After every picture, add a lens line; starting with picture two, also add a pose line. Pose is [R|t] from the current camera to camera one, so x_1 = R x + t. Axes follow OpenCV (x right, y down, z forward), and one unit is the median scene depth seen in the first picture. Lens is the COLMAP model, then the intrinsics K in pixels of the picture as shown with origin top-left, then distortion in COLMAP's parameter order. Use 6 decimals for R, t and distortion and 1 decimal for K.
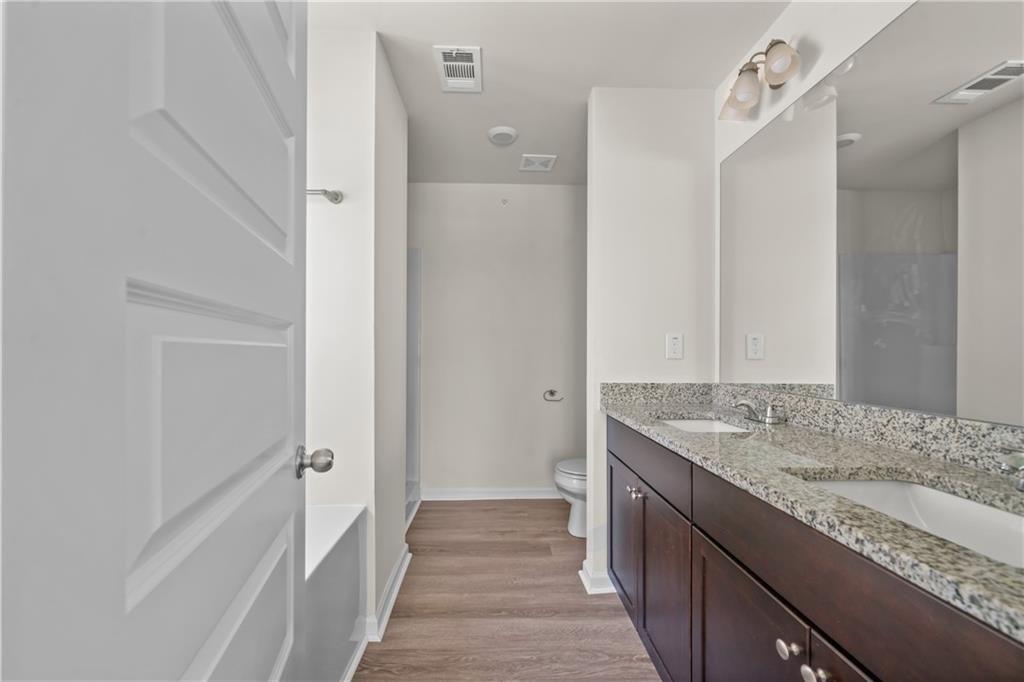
lens RADIAL K [[413.6, 0, 508.2], [0, 413.6, 355.1], [0, 0, 1]] dist [0.000741, 0.000025]
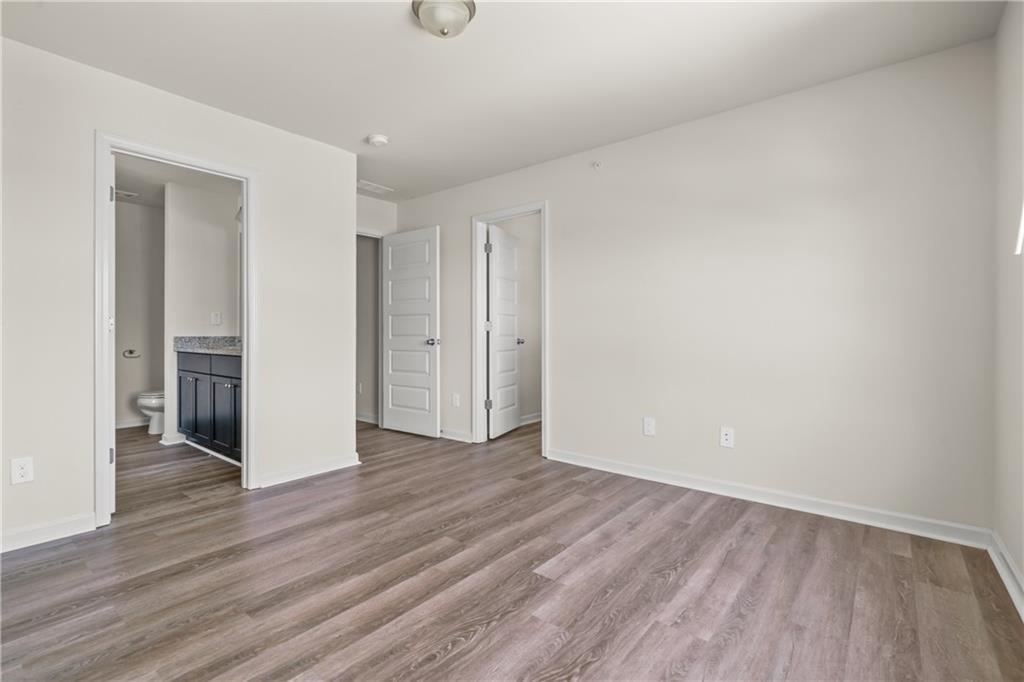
lens RADIAL K [[468.9, 0, 505.5], [0, 468.9, 332.6], [0, 0, 1]] dist [0.001148, 0.000012]
pose [[0.667457, -0.002187, 0.744645, -0.333187], [0.003880, 0.999992, -0.000541, 0.048099], [-0.744638, 0.003251, 0.667460, -1.441380]]
